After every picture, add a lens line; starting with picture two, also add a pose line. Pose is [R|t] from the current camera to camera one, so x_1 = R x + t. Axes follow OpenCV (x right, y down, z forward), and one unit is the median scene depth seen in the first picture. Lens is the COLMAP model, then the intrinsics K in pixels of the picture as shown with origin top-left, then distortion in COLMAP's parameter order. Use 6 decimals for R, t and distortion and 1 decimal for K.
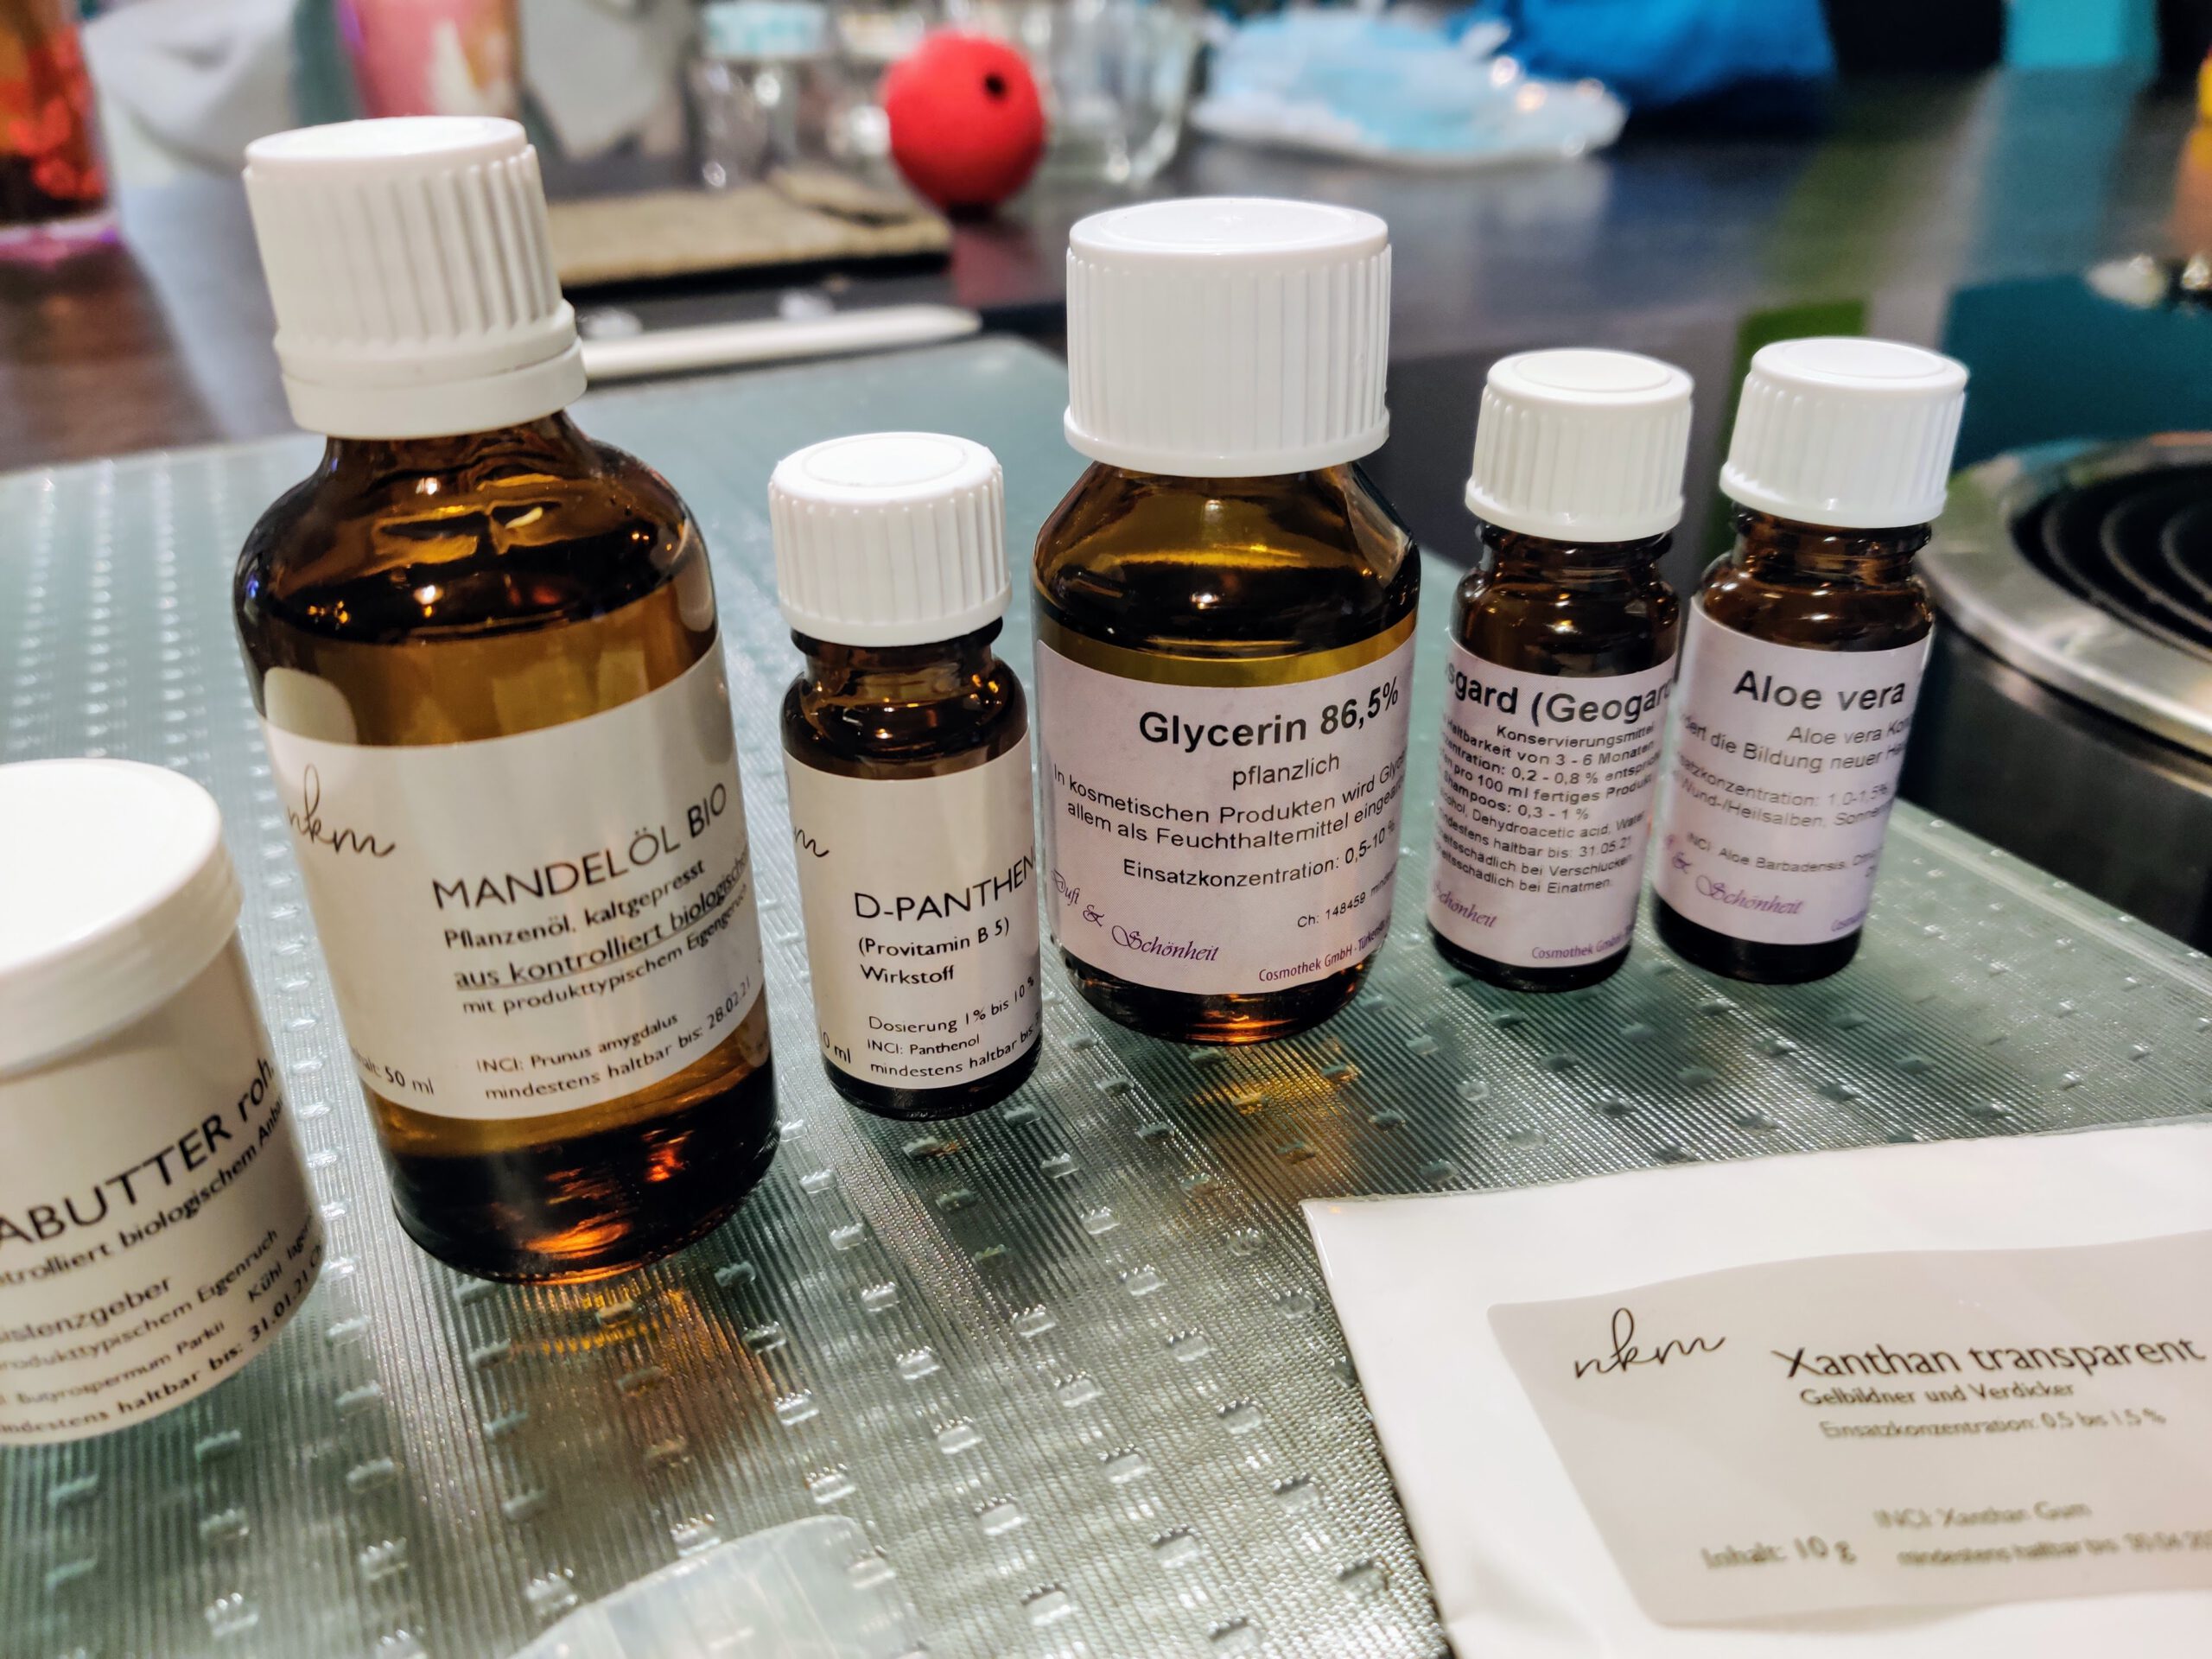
lens RADIAL K [[1735.9, 0, 1099.5], [0, 1735.9, 781.1], [0, 0, 1]] dist [0.013300, -0.088687]
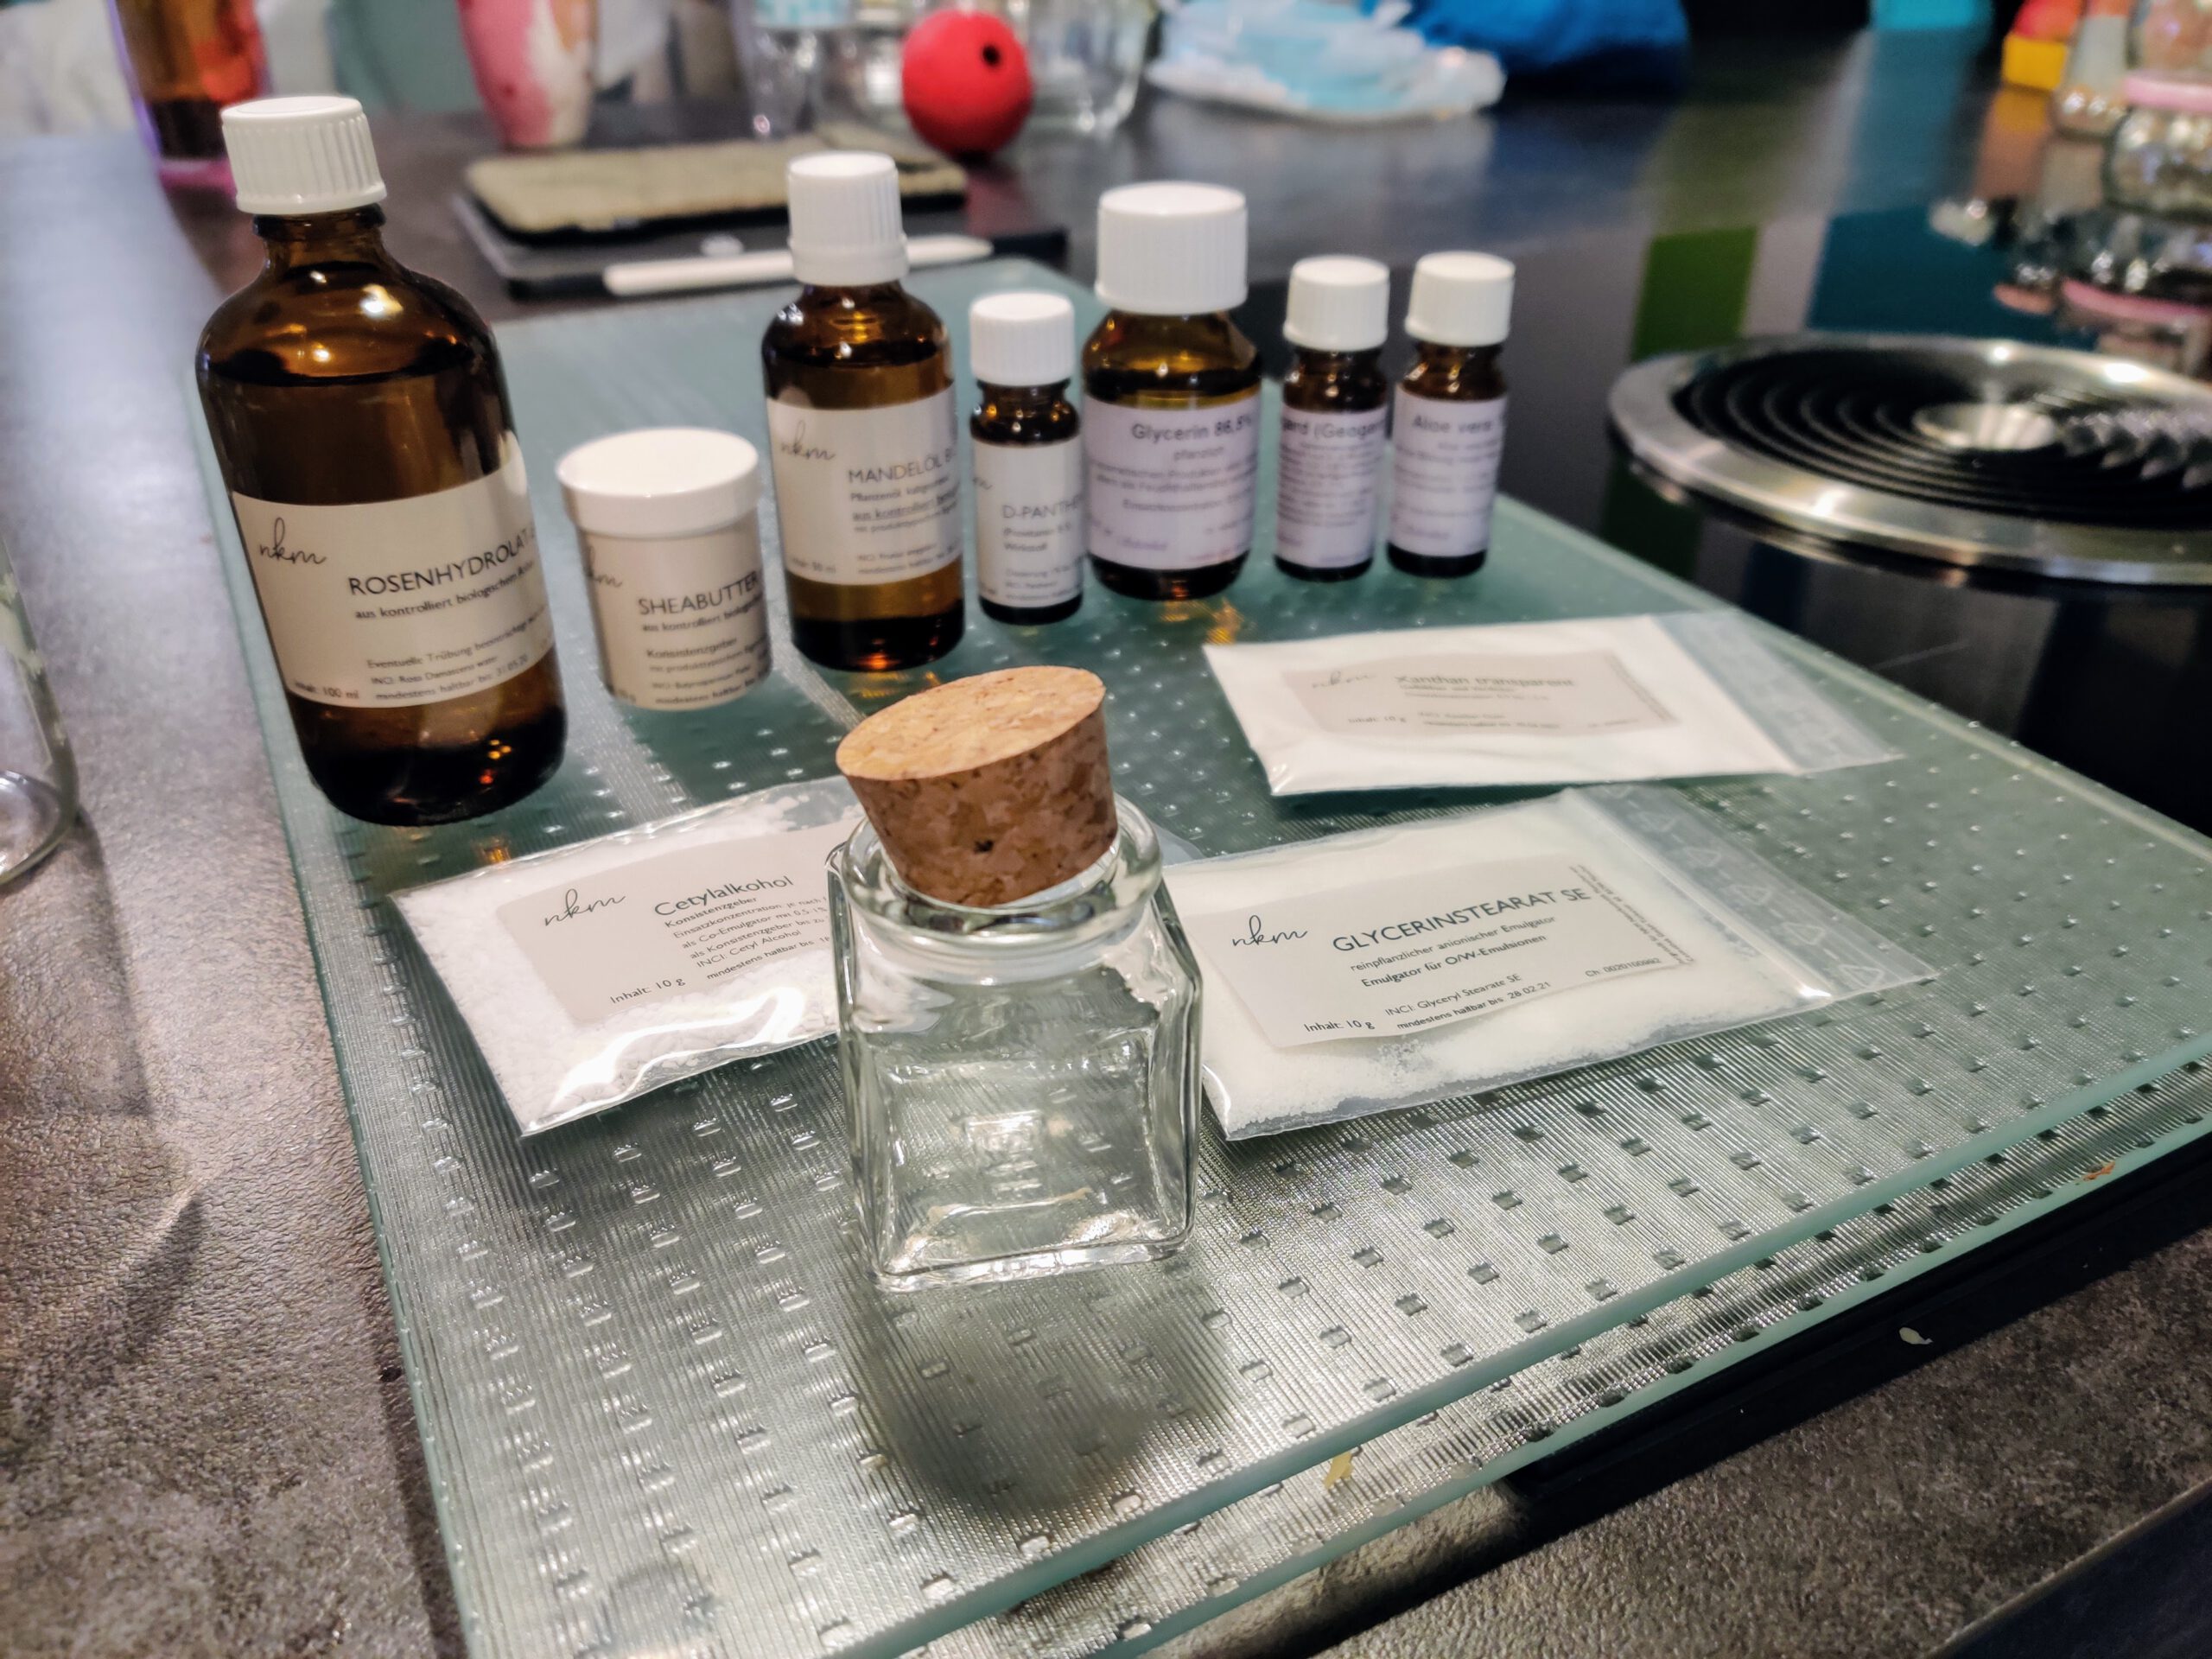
lens RADIAL K [[1700.9, 0, 1106.0], [0, 1700.9, 829.5], [0, 0, 1]] dist [-0.010966, -0.006101]
pose [[0.999470, -0.000903, 0.032548, -0.074655], [-0.001314, 0.997683, 0.068024, 0.301981], [-0.032534, -0.068031, 0.997153, -1.092400]]
